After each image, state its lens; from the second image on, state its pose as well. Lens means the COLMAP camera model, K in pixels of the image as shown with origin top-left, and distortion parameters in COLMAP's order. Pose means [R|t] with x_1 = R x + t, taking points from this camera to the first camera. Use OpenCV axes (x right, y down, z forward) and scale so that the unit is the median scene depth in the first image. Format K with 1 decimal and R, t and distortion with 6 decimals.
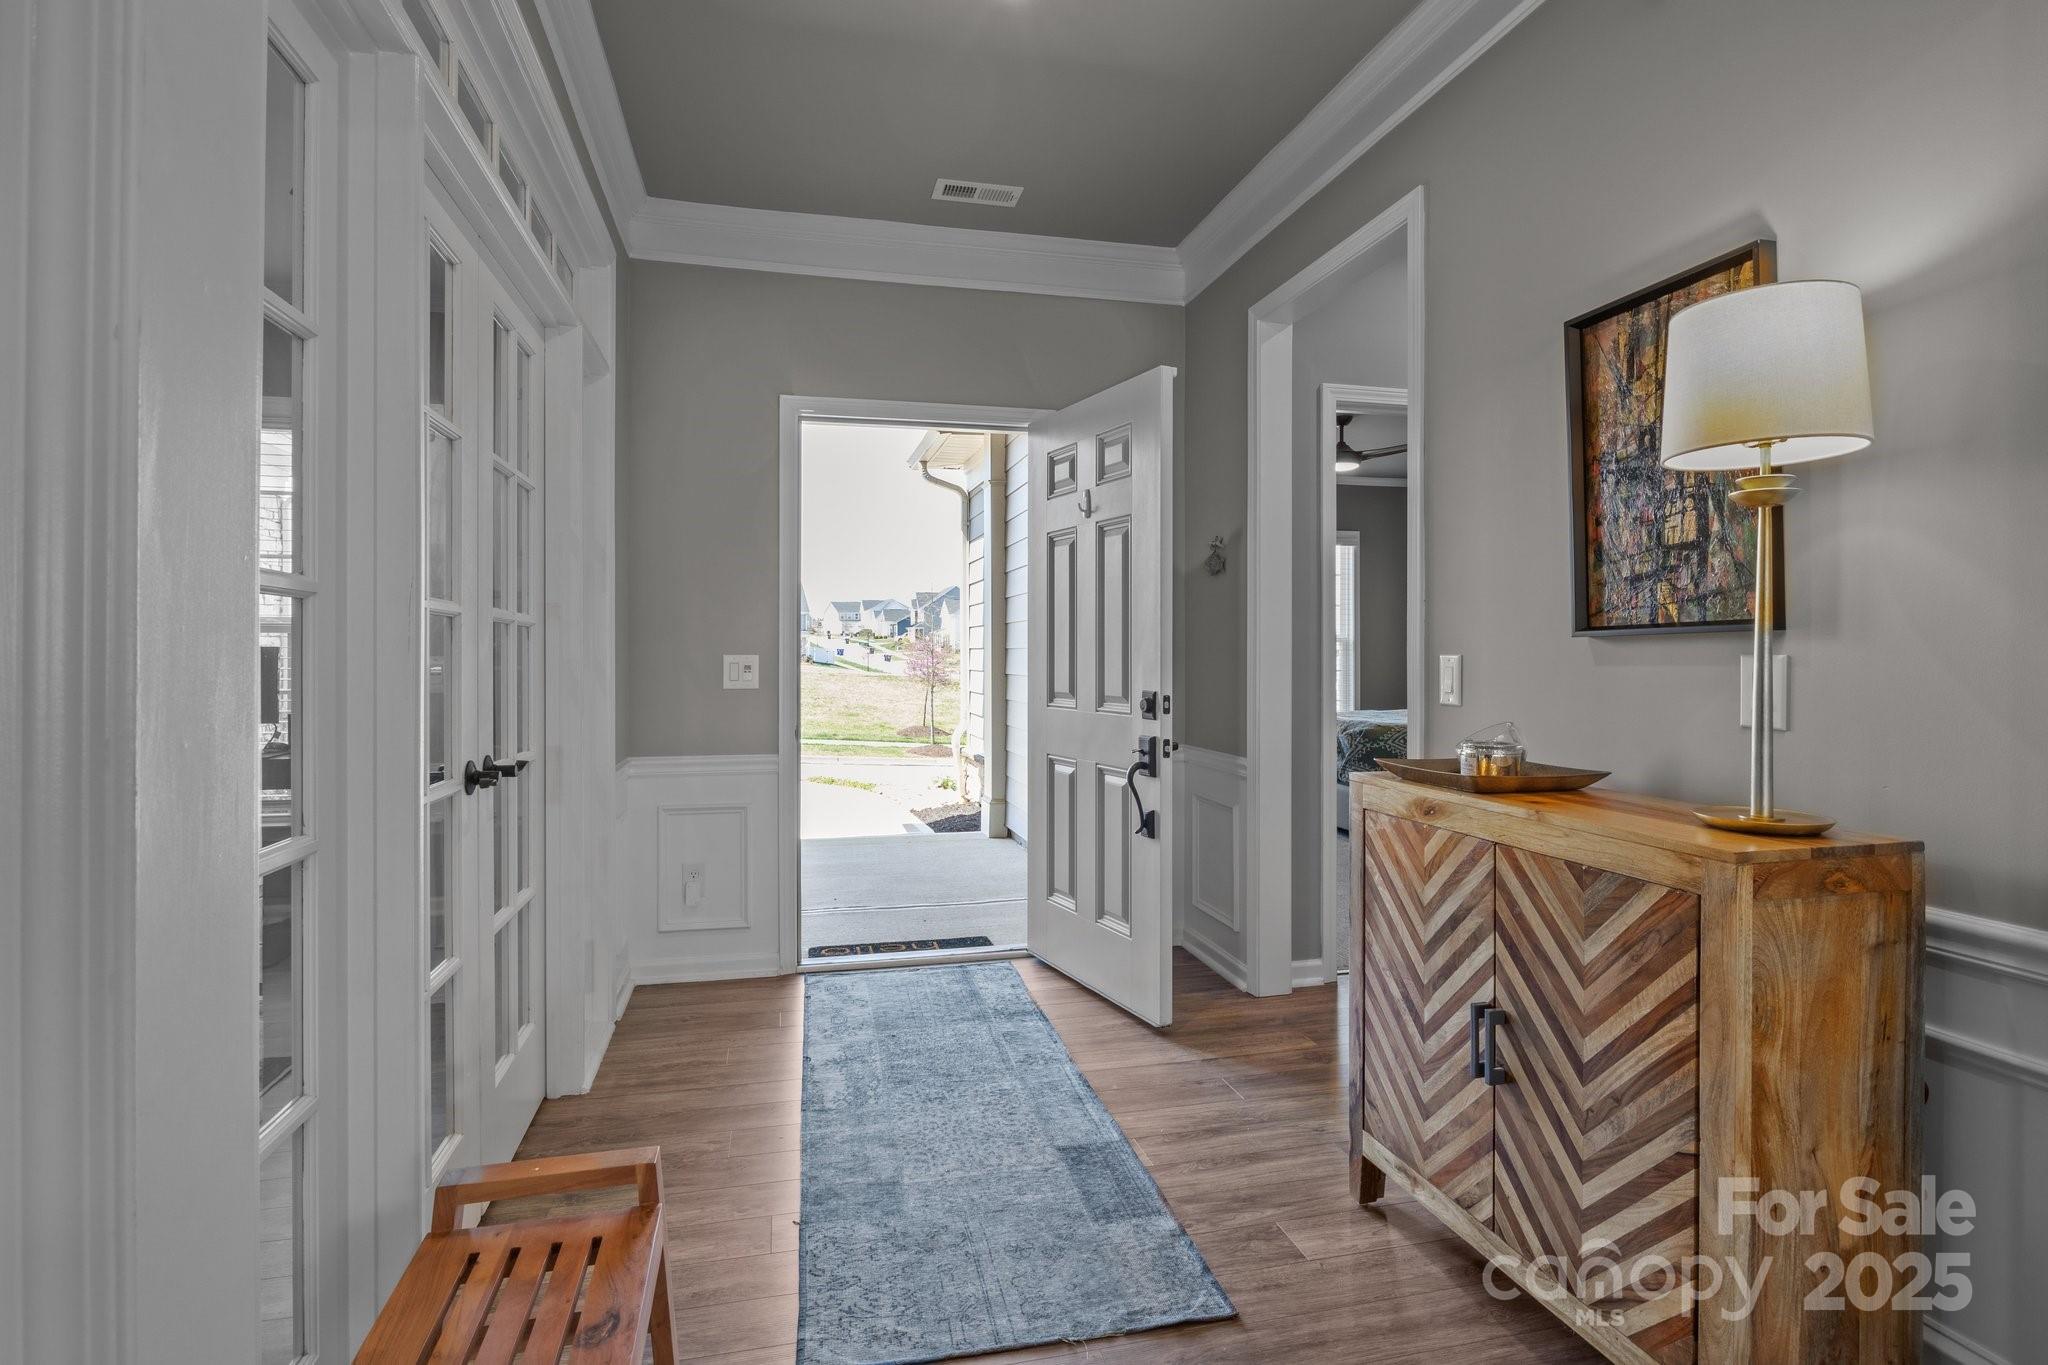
lens RADIAL K [[1021.1, 0, 1017.4], [0, 1021.1, 682.3], [0, 0, 1]] dist [-0.003739, 0.002478]
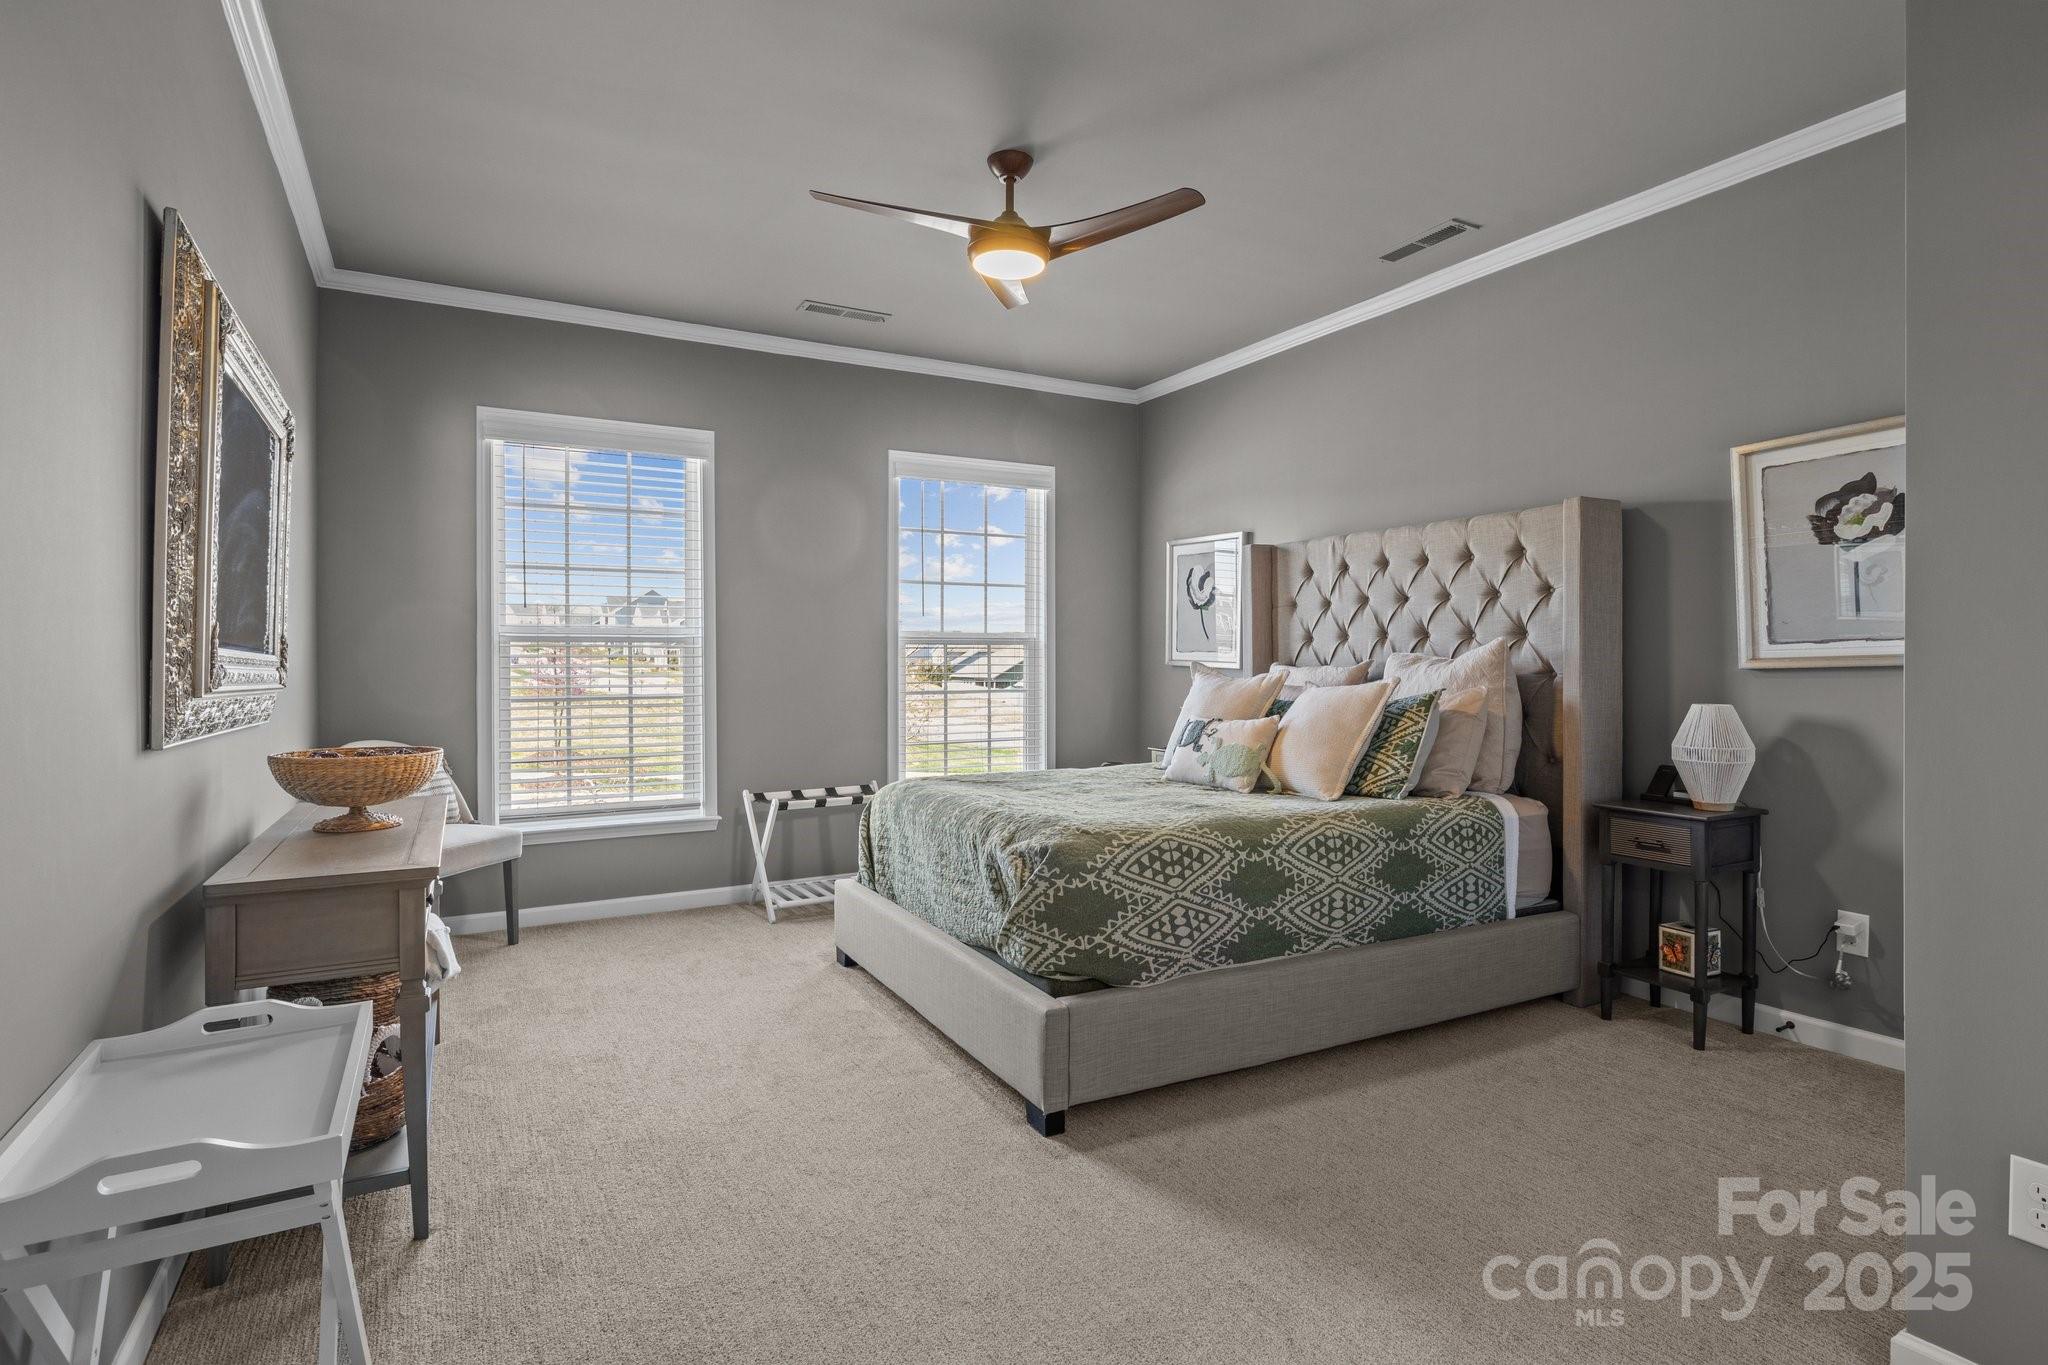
lens RADIAL K [[1021.1, 0, 1024.6], [0, 1021.1, 685.7], [0, 0, 1]] dist [-0.003739, 0.002478]
pose [[0.961948, 0.003406, 0.273210, 0.196730], [-0.000844, 0.999955, -0.009492, -0.014725], [-0.273230, 0.008900, 0.961908, 0.548995]]
